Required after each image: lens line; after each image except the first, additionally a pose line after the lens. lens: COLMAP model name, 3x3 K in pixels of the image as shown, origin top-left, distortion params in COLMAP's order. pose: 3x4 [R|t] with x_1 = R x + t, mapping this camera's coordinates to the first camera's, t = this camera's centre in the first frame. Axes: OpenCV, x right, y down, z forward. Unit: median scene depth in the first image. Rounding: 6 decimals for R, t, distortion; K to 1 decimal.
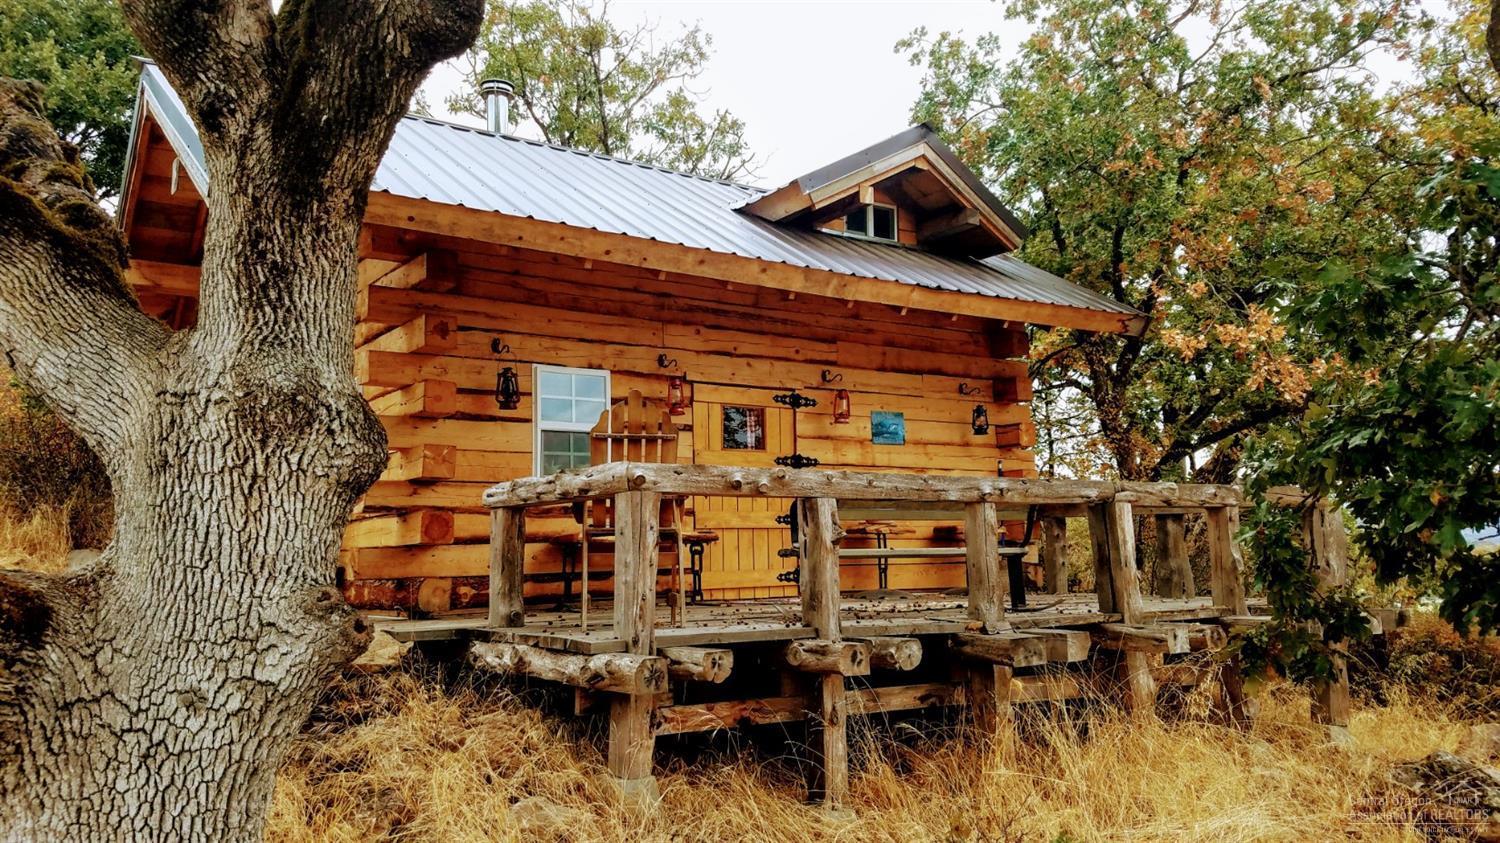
lens RADIAL K [[1251.8, 0, 749.4], [0, 1251.8, 421.6], [0, 0, 1]] dist [0.016989, 0.001456]
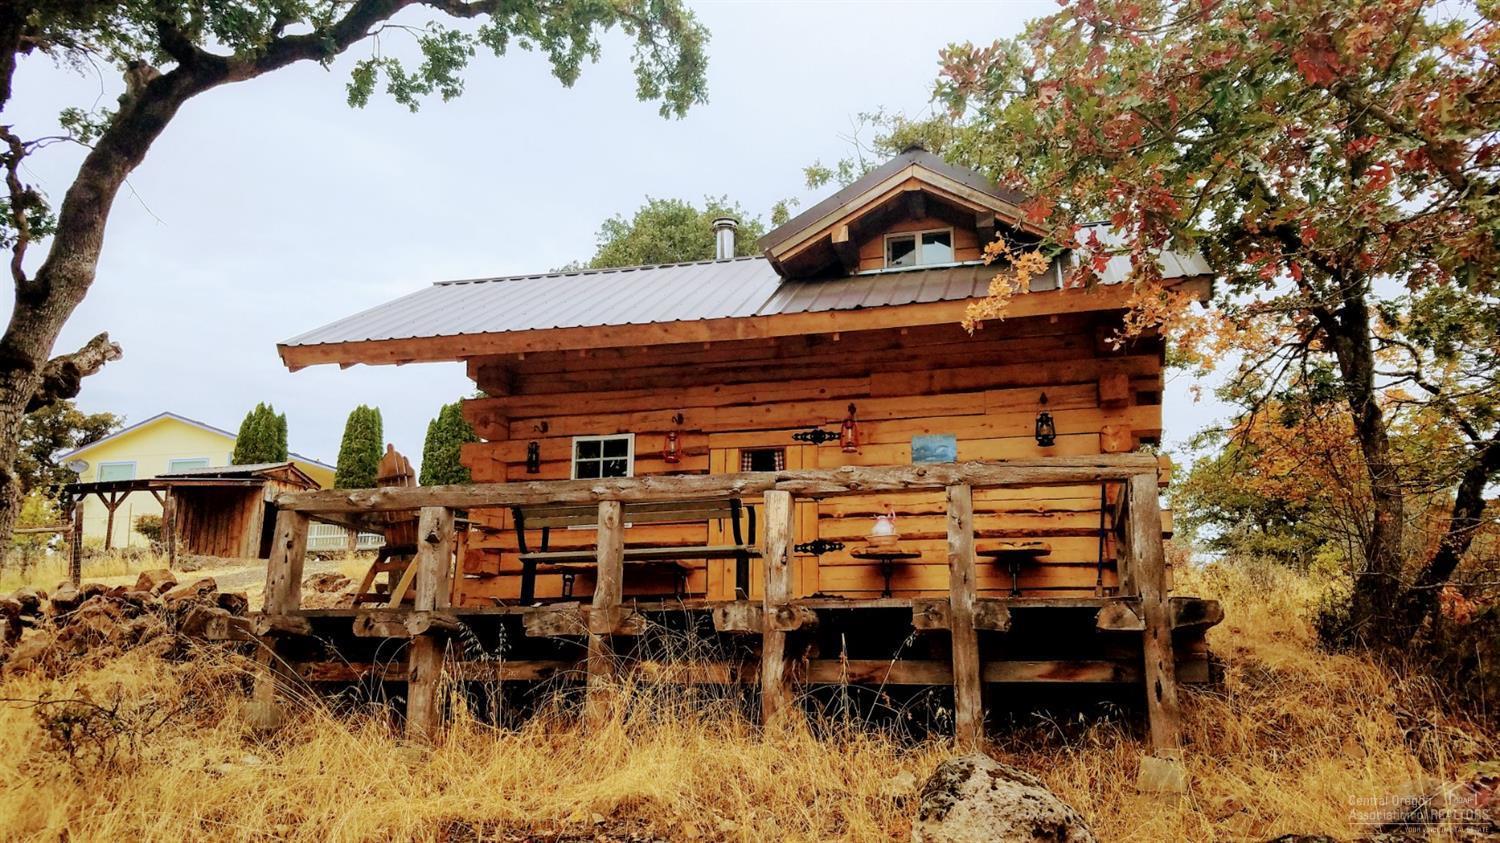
lens RADIAL K [[1251.8, 0, 749.3], [0, 1251.8, 421.1], [0, 0, 1]] dist [0.016989, 0.001456]
pose [[0.657544, -0.152616, -0.737796, 0.817799], [0.078199, 0.987804, -0.134638, 0.113807], [0.749346, 0.030835, 0.661460, 0.255006]]
